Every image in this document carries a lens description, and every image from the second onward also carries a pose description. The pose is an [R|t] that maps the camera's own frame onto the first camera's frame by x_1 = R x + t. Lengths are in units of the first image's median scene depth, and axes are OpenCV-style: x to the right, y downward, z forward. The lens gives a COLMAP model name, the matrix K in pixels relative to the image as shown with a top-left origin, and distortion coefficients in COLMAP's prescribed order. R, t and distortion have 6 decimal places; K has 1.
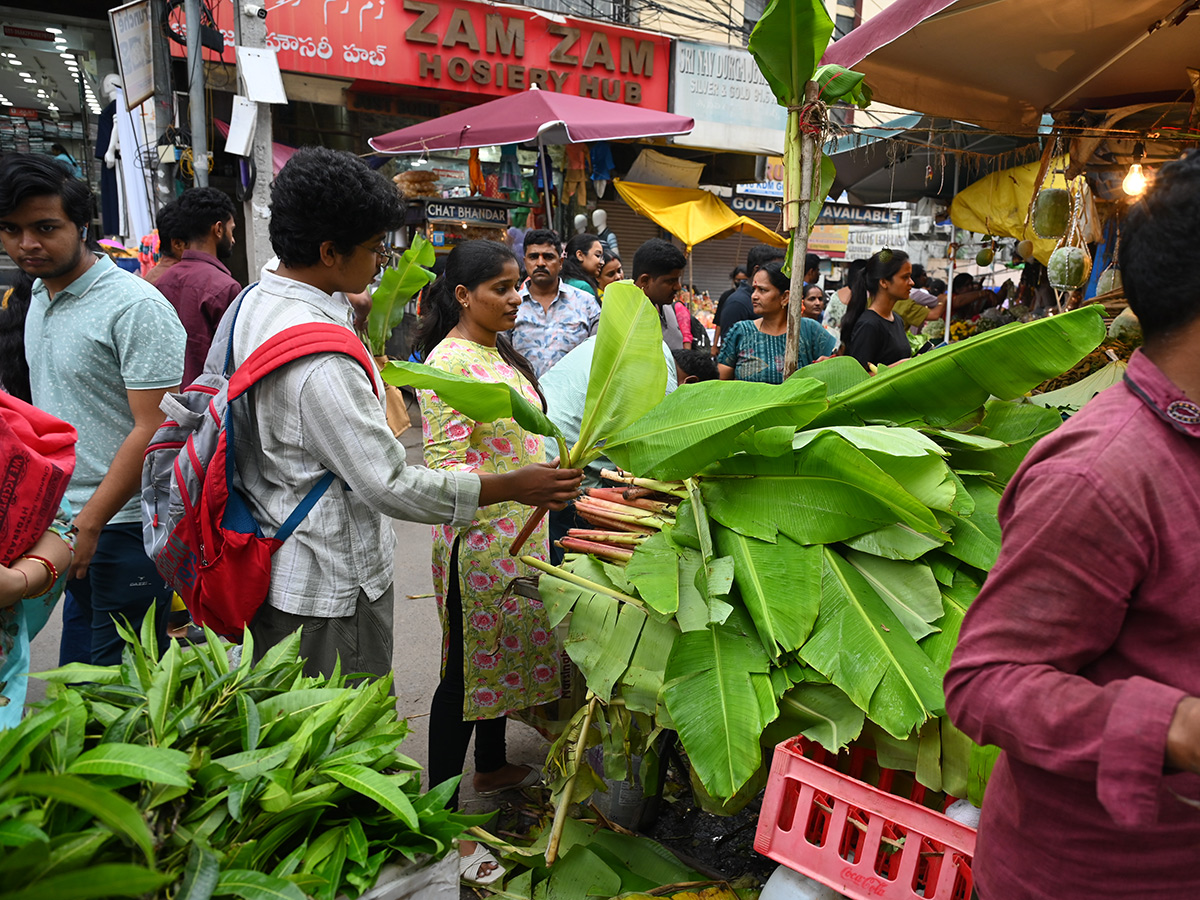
lens RADIAL K [[791.8, 0, 600.0], [0, 791.8, 450.0], [0, 0, 1]] dist [-0.005844, 0.001125]
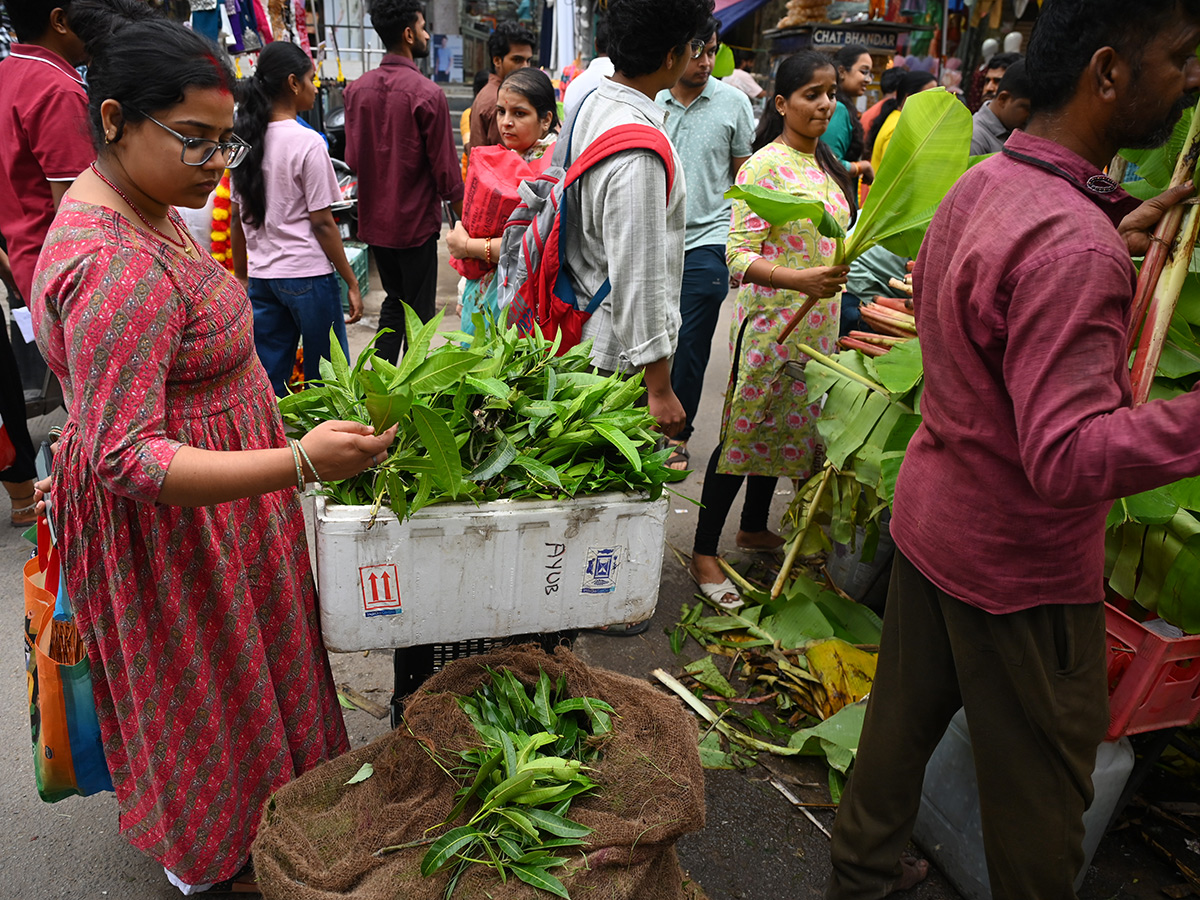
lens RADIAL K [[837.8, 0, 600.0], [0, 837.8, 450.0], [0, 0, 1]] dist [0.003042, 0.001796]
pose [[0.876322, 0.187534, -0.443724, 0.217921], [-0.121422, 0.977361, 0.173269, 0.109522], [0.466172, -0.097961, 0.879254, -0.213605]]
